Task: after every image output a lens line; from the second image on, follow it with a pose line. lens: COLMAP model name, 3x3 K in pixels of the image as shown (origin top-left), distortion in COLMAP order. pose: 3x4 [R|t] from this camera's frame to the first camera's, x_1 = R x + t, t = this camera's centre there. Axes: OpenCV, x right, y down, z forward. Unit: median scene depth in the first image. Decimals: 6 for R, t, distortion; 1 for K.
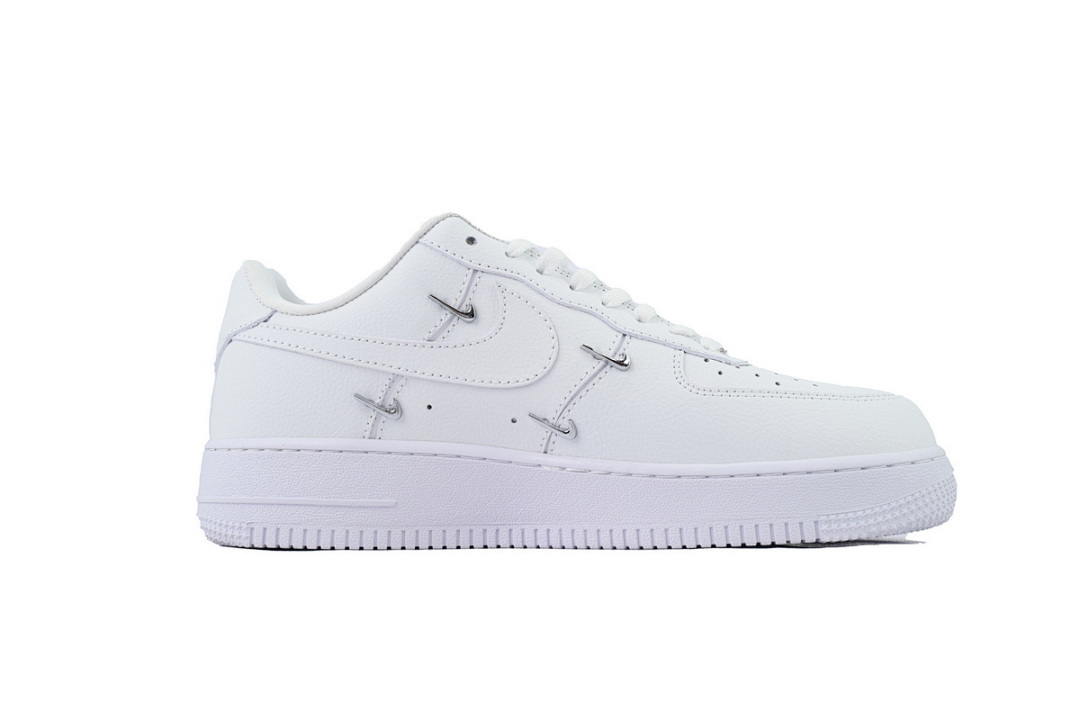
lens RADIAL K [[943.3, 0, 540.0], [0, 943.3, 360.0], [0, 0, 1]] dist [-0.002552, 0.009352]
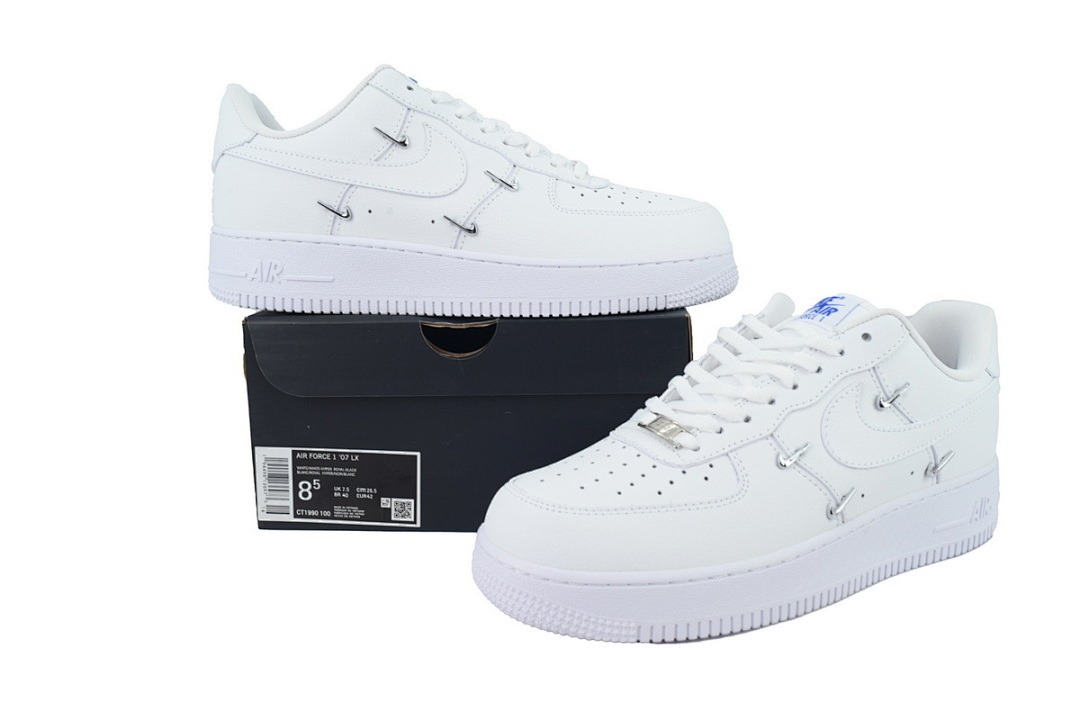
lens RADIAL K [[943.3, 0, 540.0], [0, 943.3, 360.0], [0, 0, 1]] dist [-0.002552, 0.009352]
pose [[0.972941, 0.004728, 0.231004, -0.197992], [-0.057897, 0.972882, 0.223940, -0.061708], [-0.223681, -0.231255, 0.946830, -0.407759]]
